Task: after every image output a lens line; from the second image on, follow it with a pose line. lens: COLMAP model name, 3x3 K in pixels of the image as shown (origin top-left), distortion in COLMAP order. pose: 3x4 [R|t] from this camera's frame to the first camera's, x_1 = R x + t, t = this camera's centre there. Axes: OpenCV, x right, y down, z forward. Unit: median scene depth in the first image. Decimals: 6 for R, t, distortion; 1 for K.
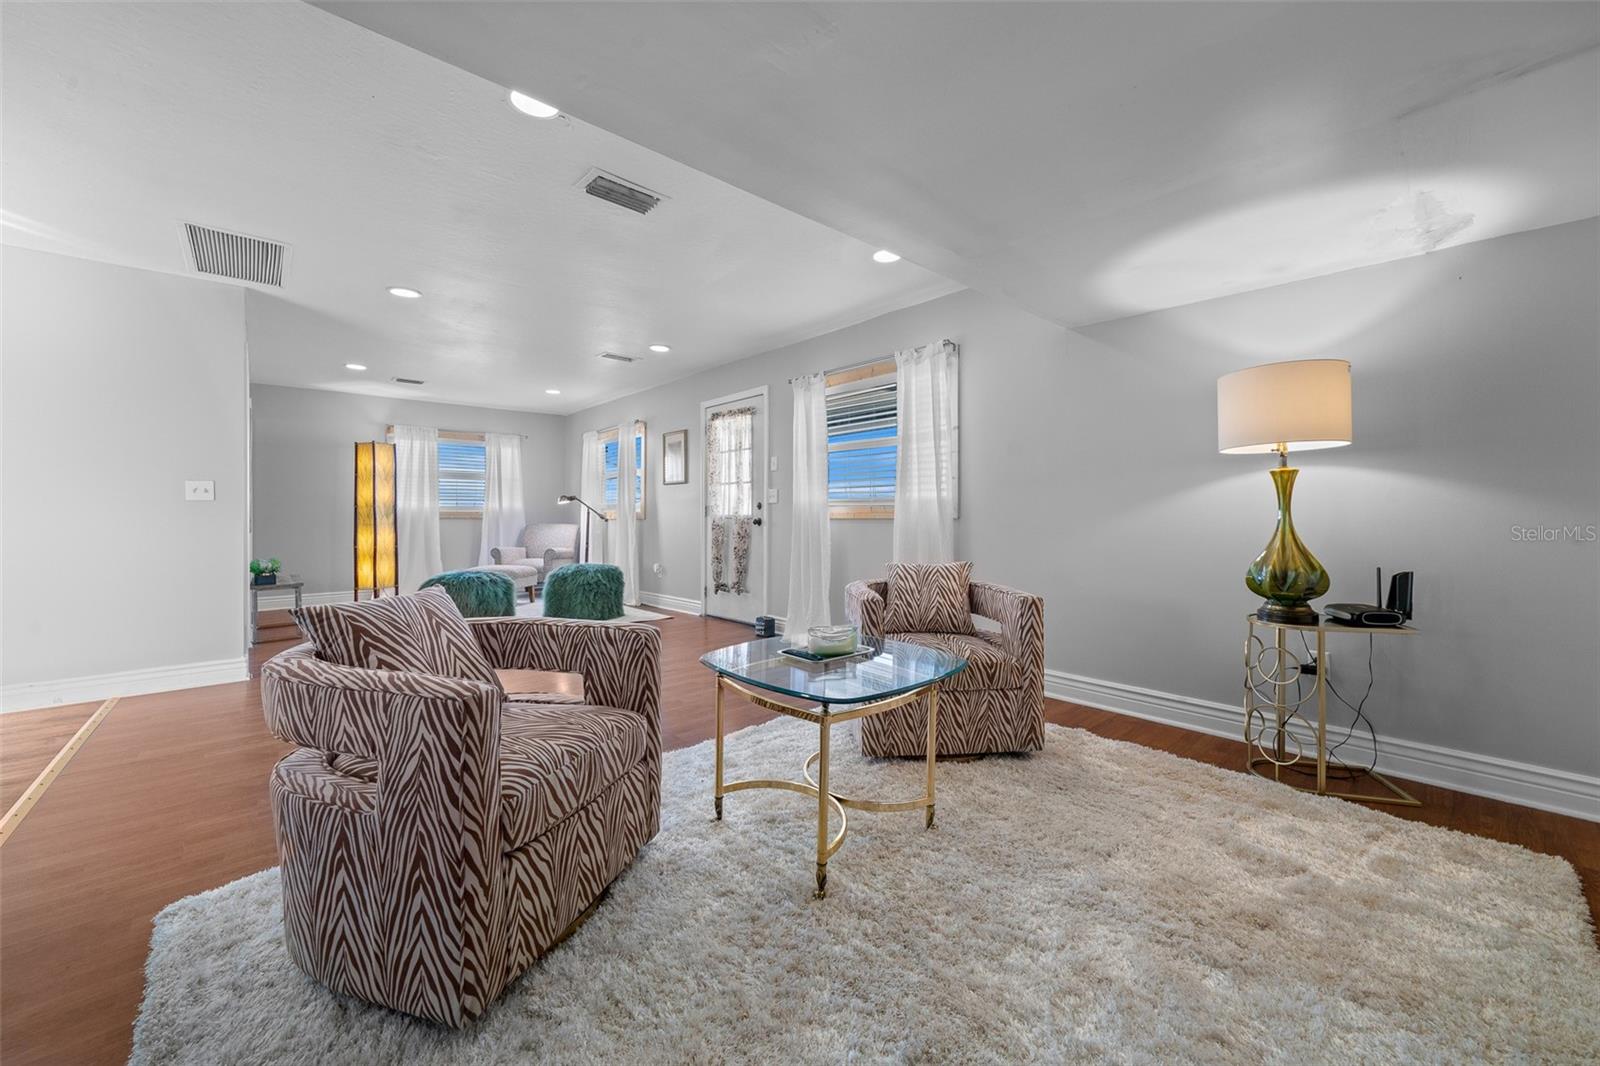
lens RADIAL K [[608.7, 0, 795.9], [0, 608.7, 505.0], [0, 0, 1]] dist [0.000644, 0.000118]
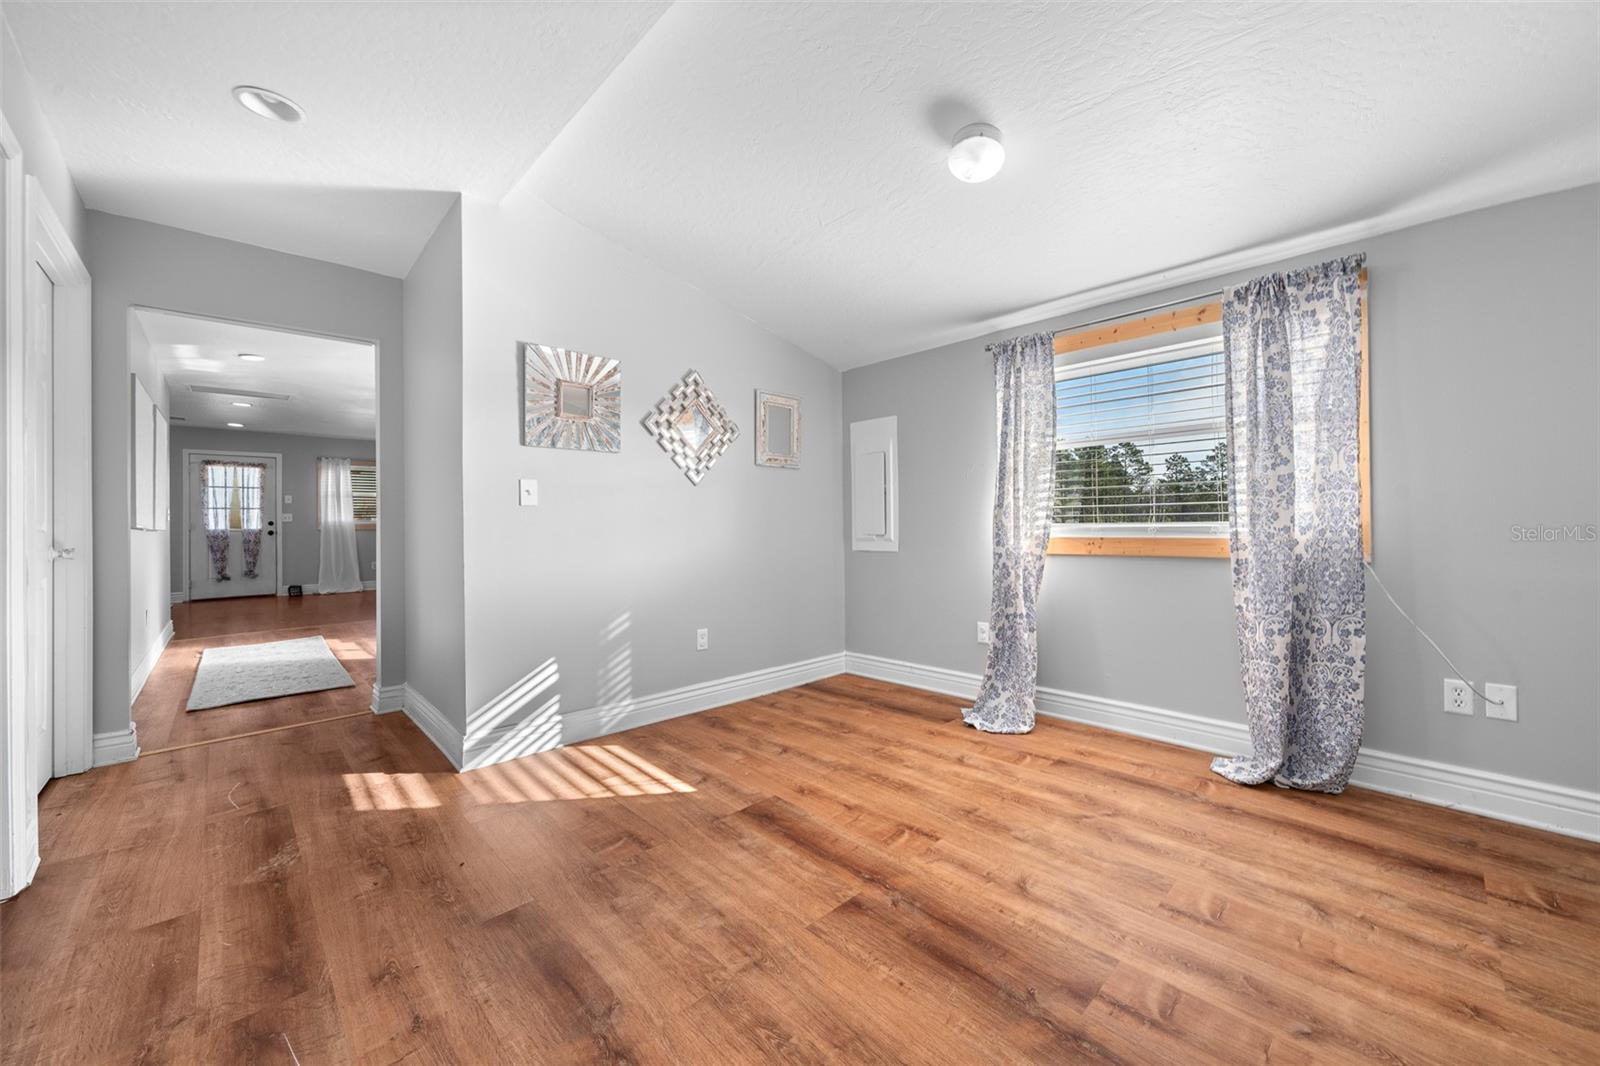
lens RADIAL K [[616.8, 0, 805.5], [0, 616.8, 520.3], [0, 0, 1]] dist [-0.000255, 0.000012]
pose [[-0.024027, 0.005556, 0.999696, -1.669582], [-0.000361, 0.999984, -0.005566, 0.001467], [-0.999711, -0.000495, -0.024024, -0.403176]]
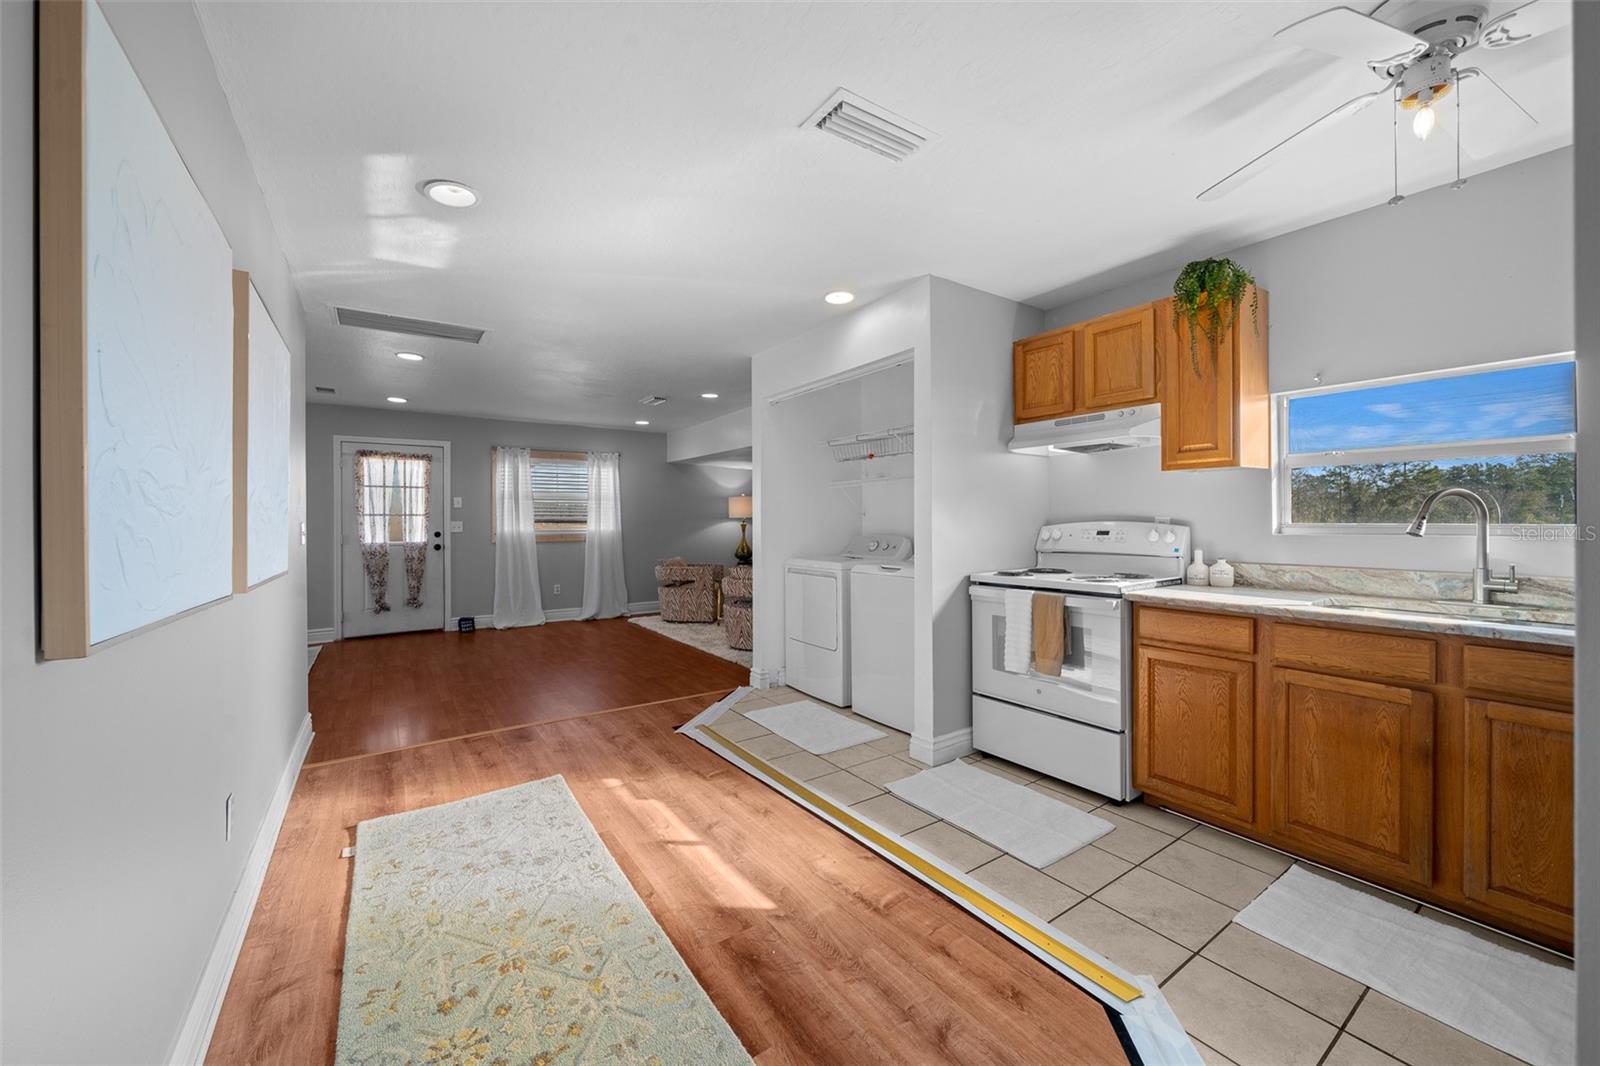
lens RADIAL K [[609.2, 0, 796.9], [0, 609.2, 523.8], [0, 0, 1]] dist [0.001209, 0.000077]
pose [[0.125684, -0.002543, 0.992067, -1.133920], [-0.005392, 0.999980, 0.003246, -0.027385], [-0.992056, -0.005758, 0.125668, 0.094562]]
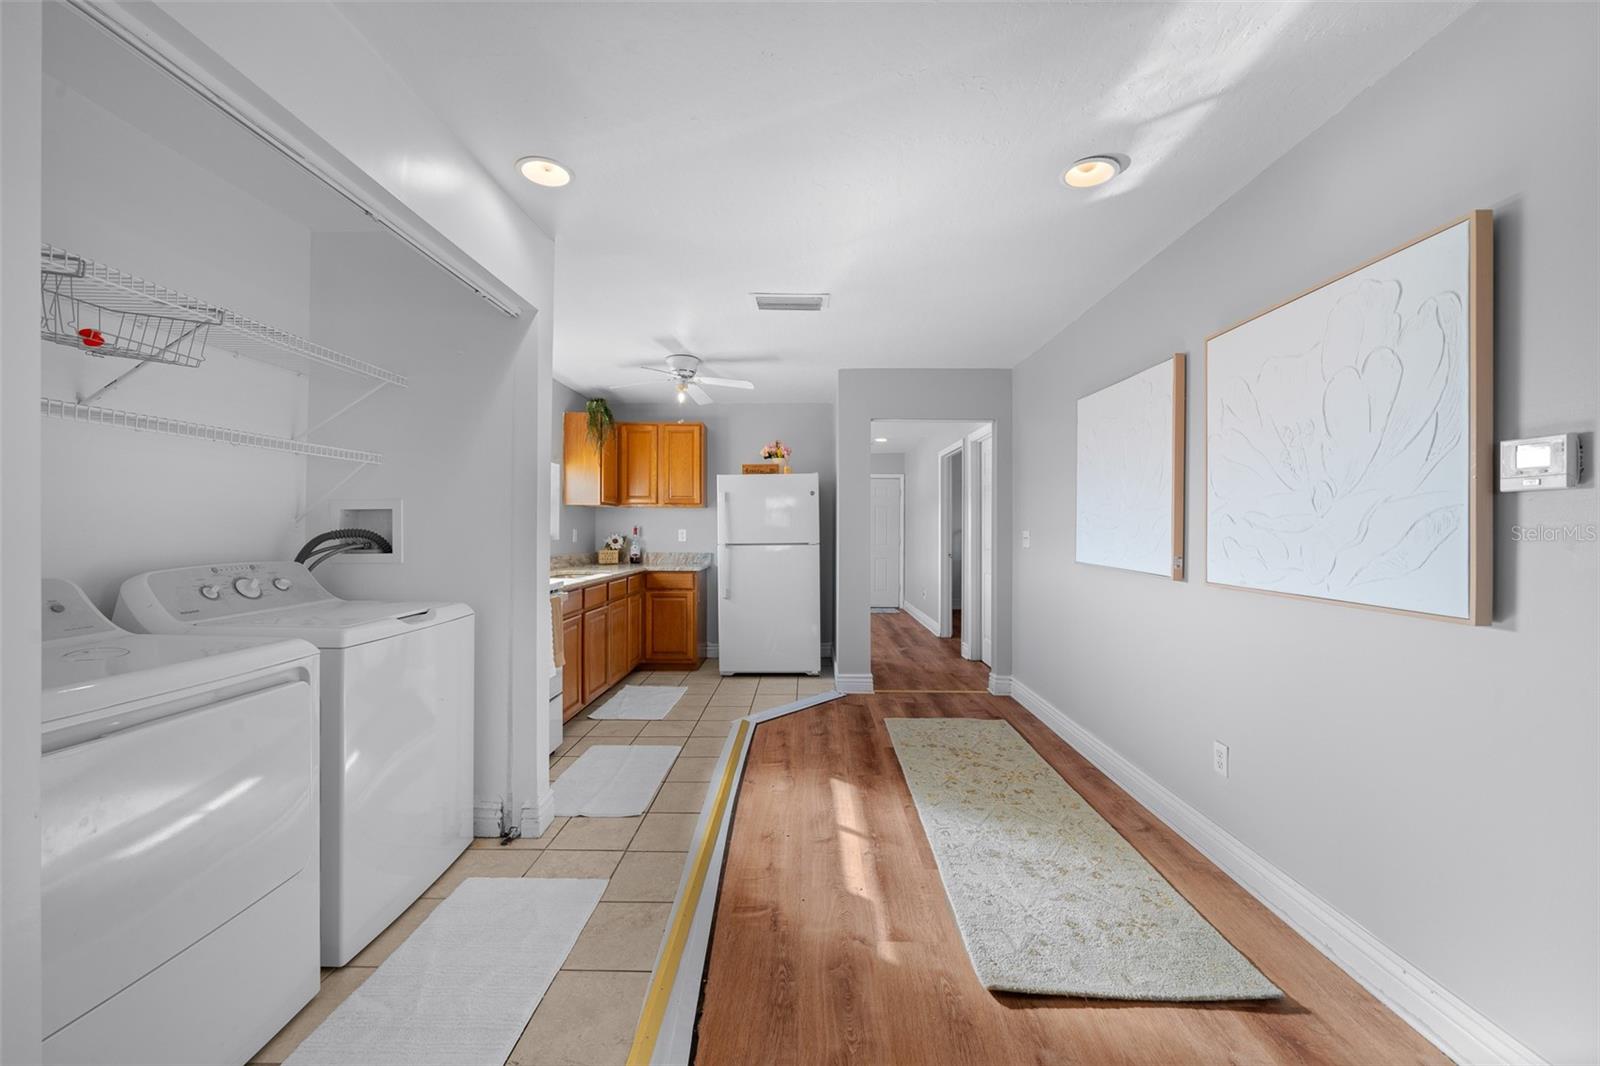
lens RADIAL K [[602.8, 0, 800.0], [0, 602.8, 533.0], [0, 0, 1]] dist [0.000799, 0.000040]
pose [[-0.674063, 0.003747, -0.738664, -0.396892], [0.007983, 0.999966, -0.002213, -0.025481], [0.738631, -0.007388, -0.674070, 0.476159]]
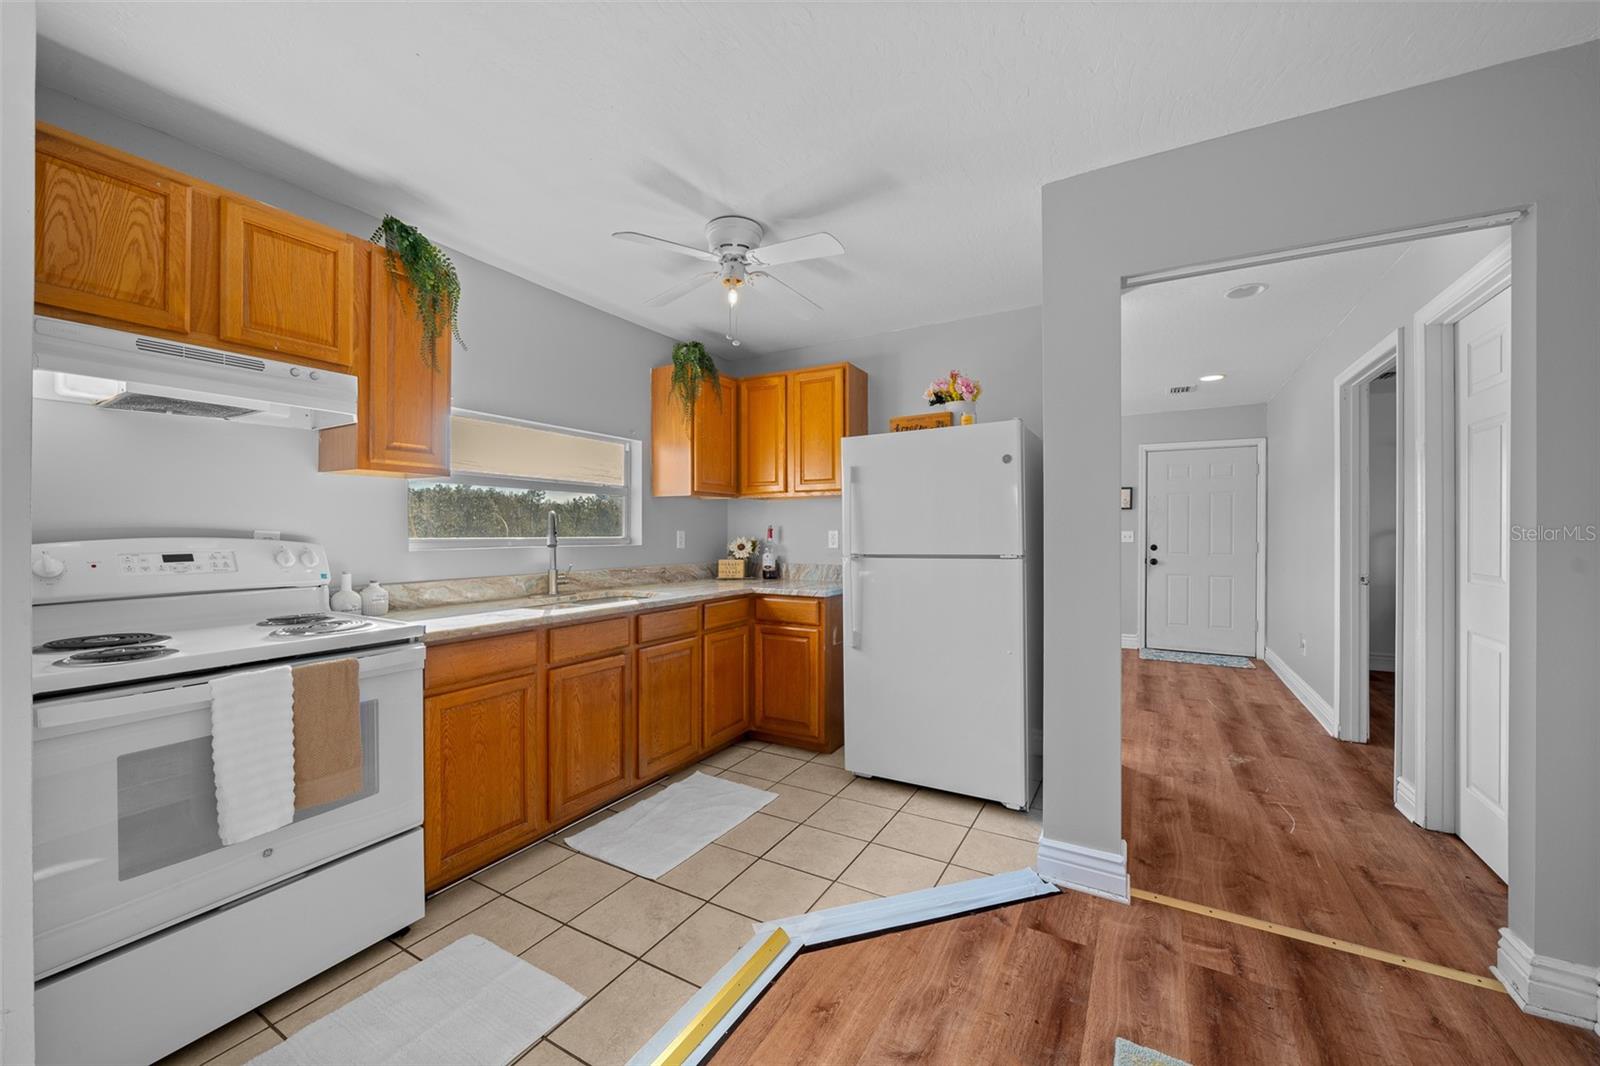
lens RADIAL K [[610.2, 0, 800.0], [0, 610.2, 533.0], [0, 0, 1]] dist [-0.002205, -0.000053]
pose [[-0.948880, 0.003433, -0.315619, -0.757121], [0.006085, 0.999954, -0.007418, -0.027309], [0.315579, -0.008960, -0.948857, 0.288107]]
